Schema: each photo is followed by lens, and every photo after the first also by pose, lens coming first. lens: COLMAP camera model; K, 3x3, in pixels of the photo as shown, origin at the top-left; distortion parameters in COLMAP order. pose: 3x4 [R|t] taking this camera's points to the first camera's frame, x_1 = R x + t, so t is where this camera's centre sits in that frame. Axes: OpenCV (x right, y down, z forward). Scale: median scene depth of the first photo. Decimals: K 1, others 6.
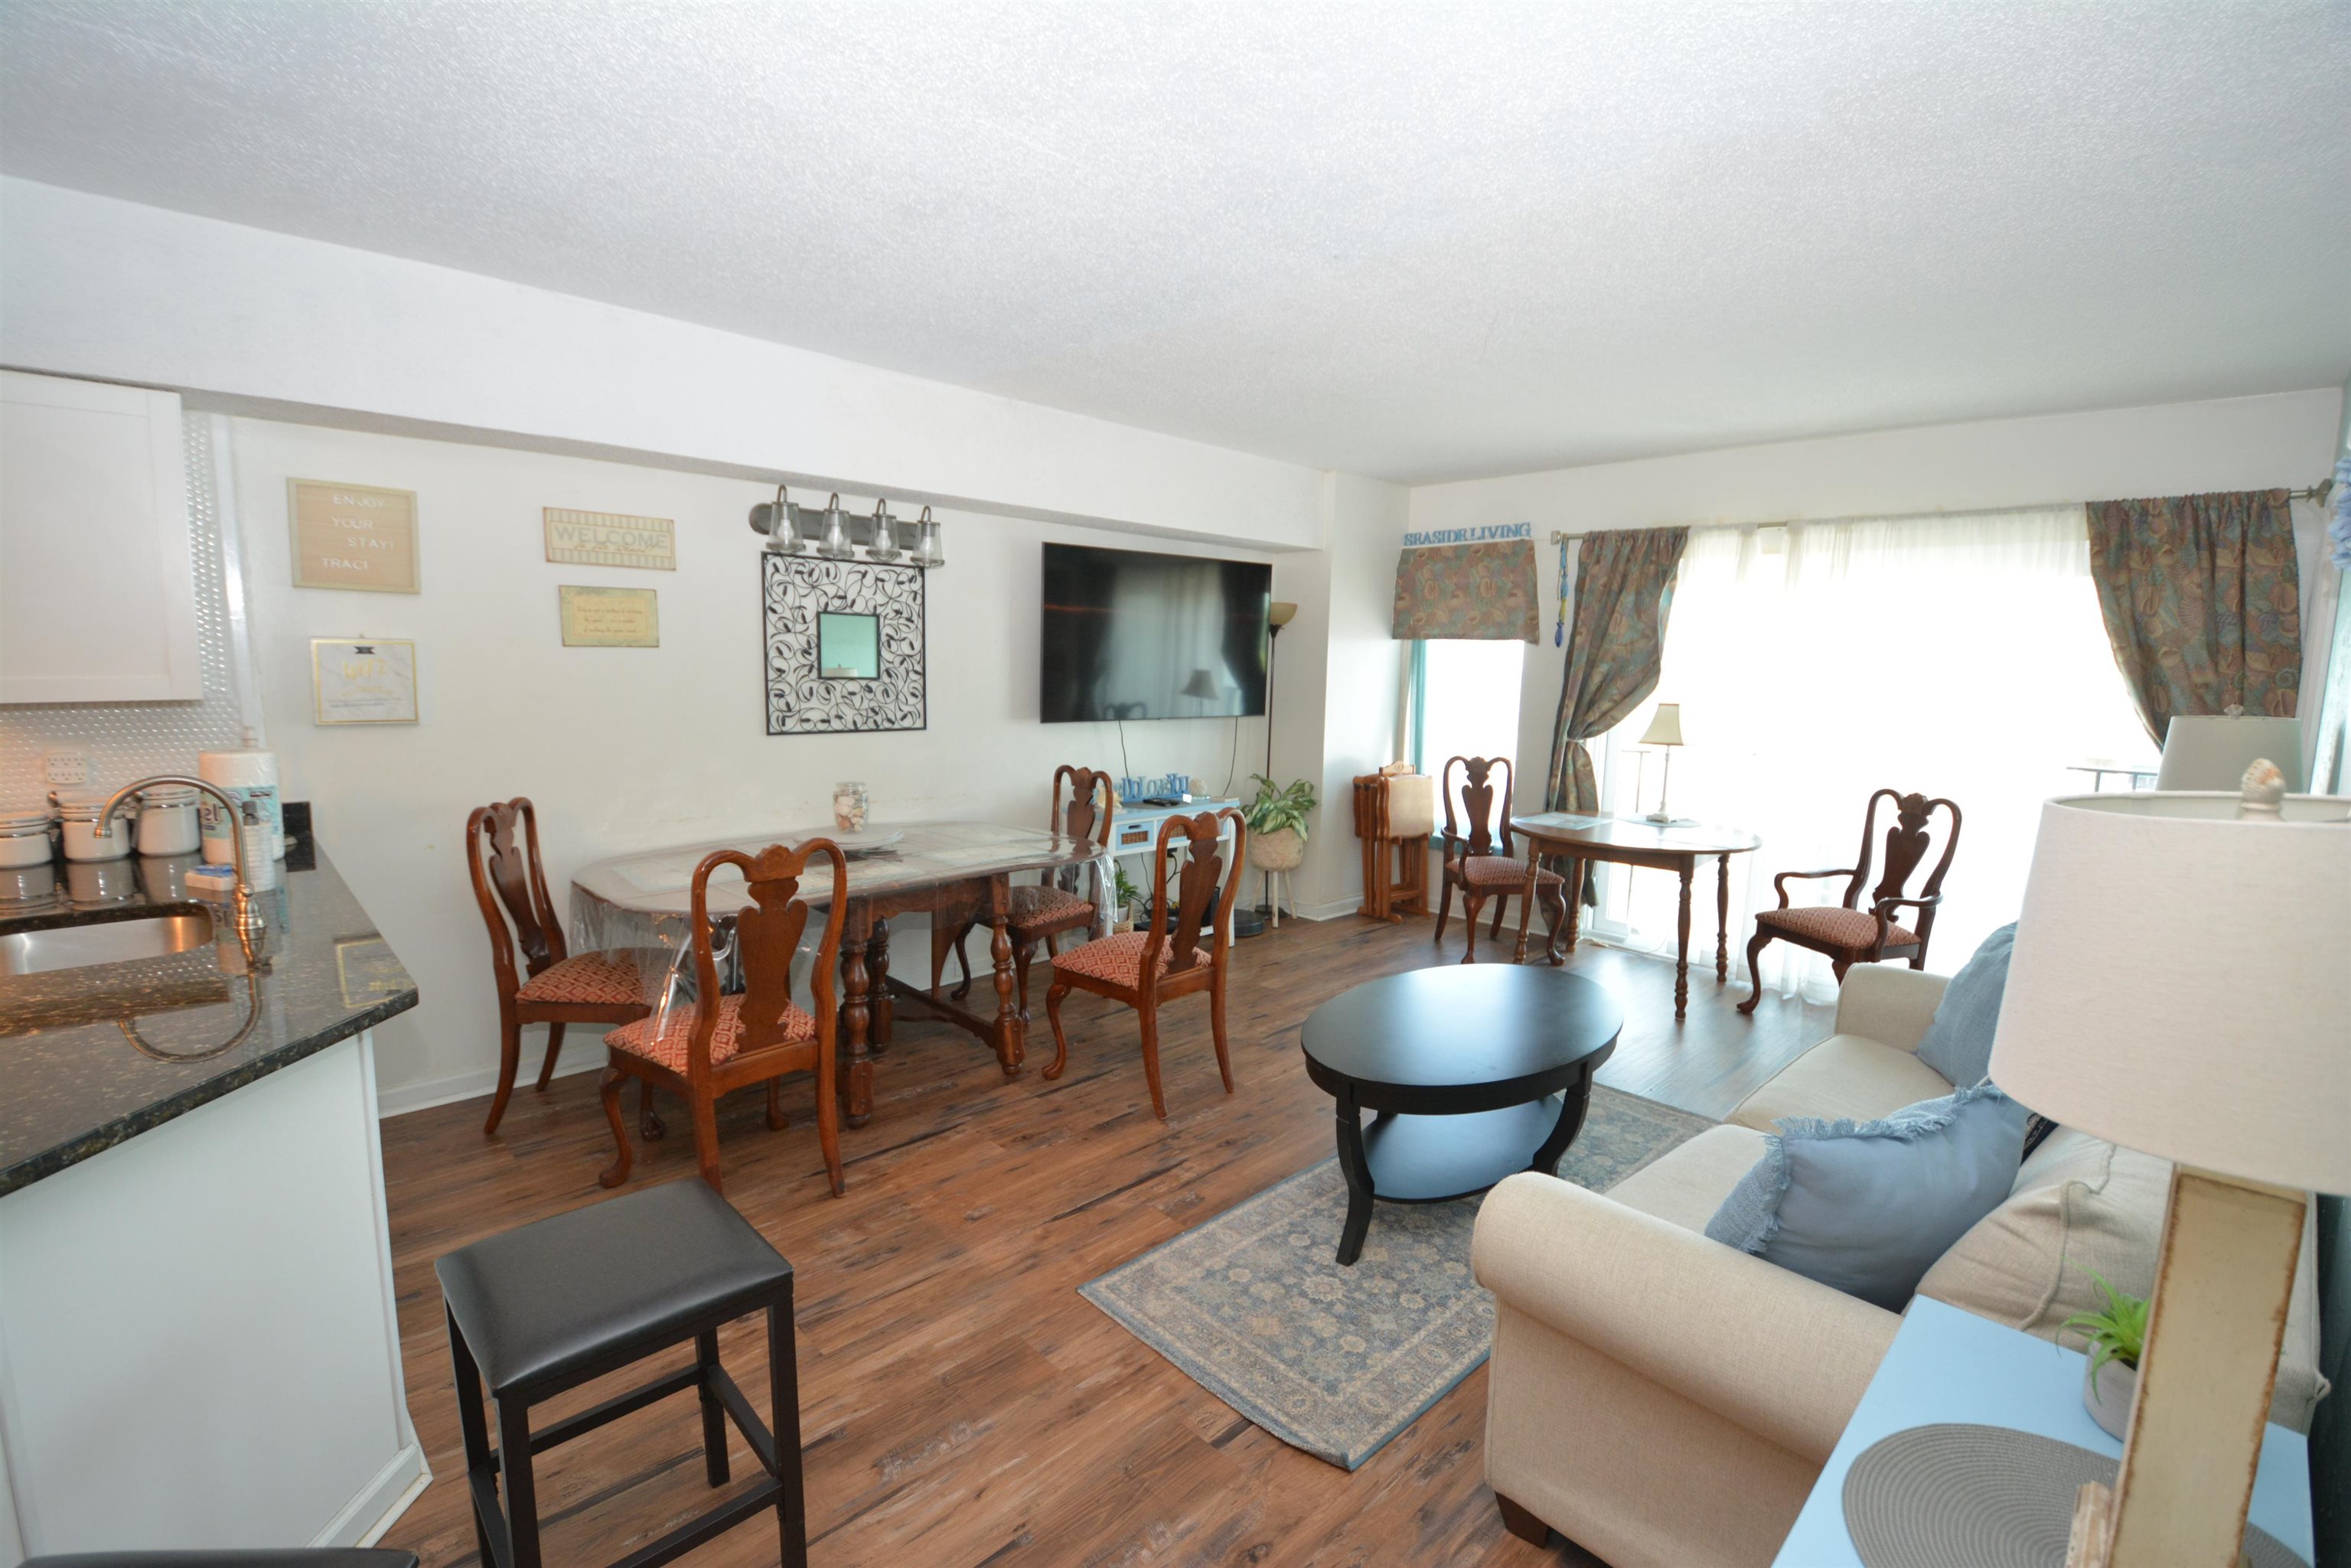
lens RADIAL K [[1024.9, 0, 1169.7], [0, 1024.9, 799.5], [0, 0, 1]] dist [-0.001266, -0.012483]
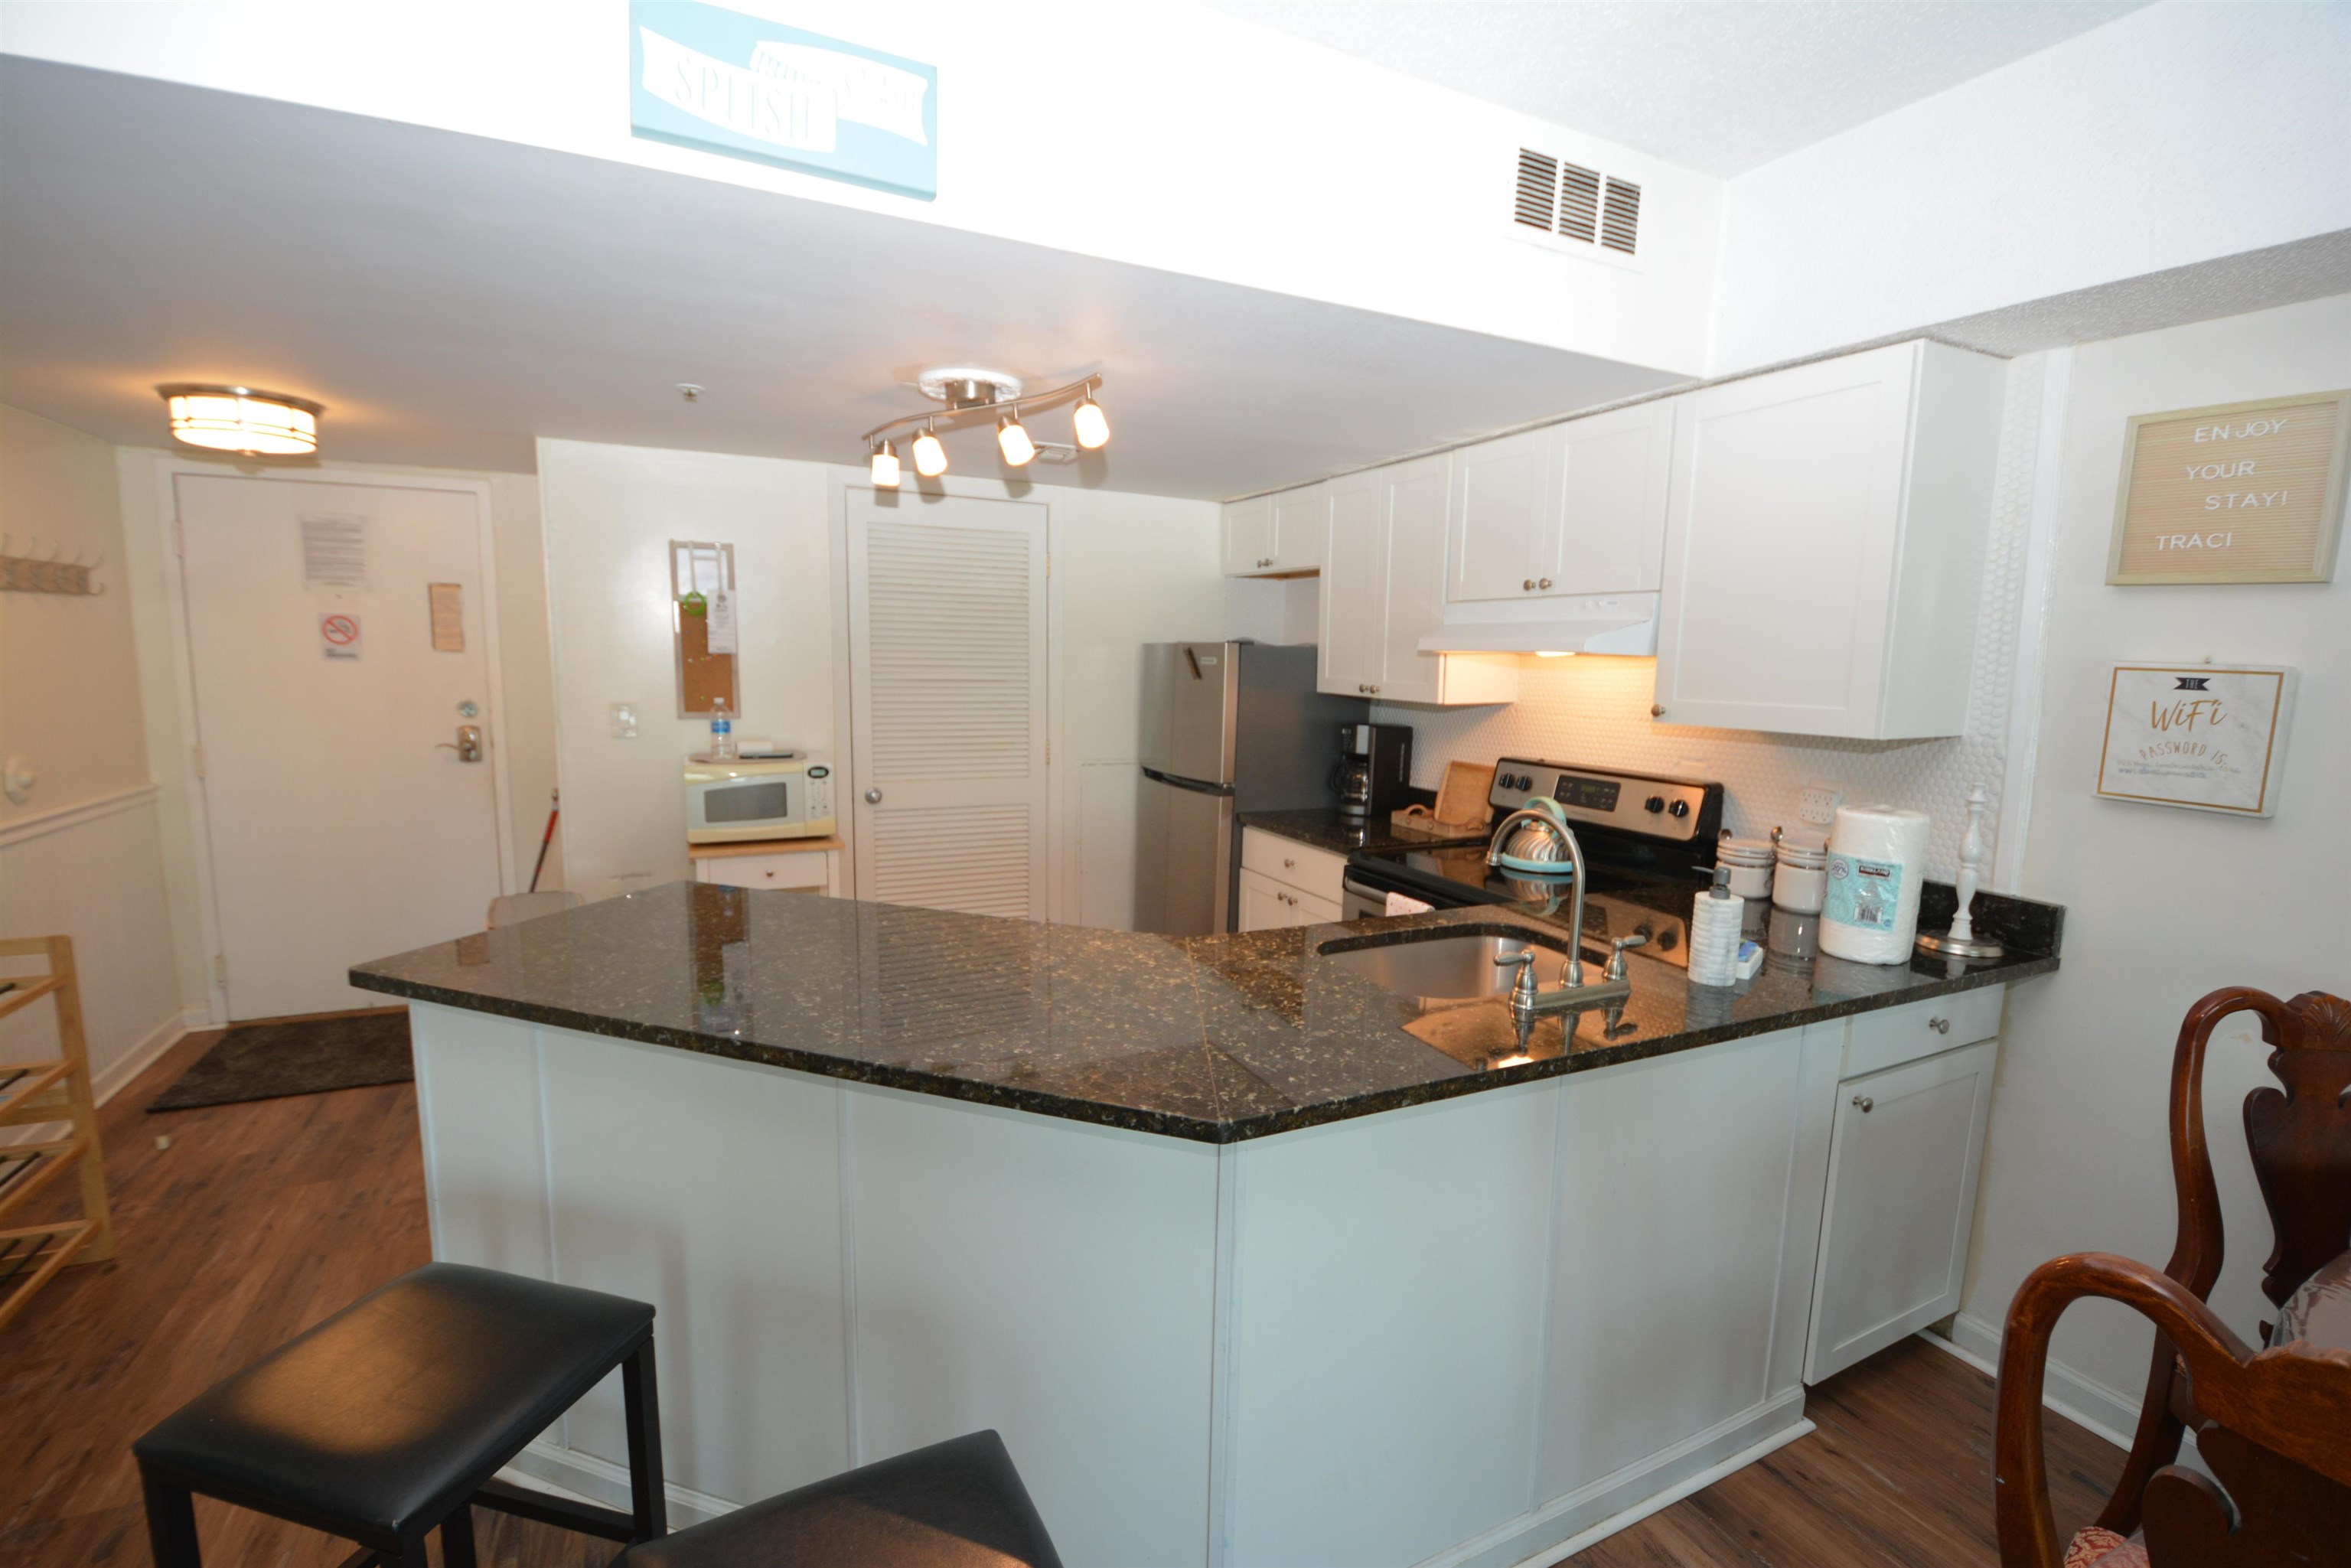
lens RADIAL K [[1024.9, 0, 1176.8], [0, 1024.9, 795.8], [0, 0, 1]] dist [-0.001266, -0.012483]
pose [[-0.314827, 0.101691, -0.943686, -0.034785], [-0.155913, 0.975198, 0.157101, -0.073859], [0.936256, 0.196592, -0.291164, 0.563166]]
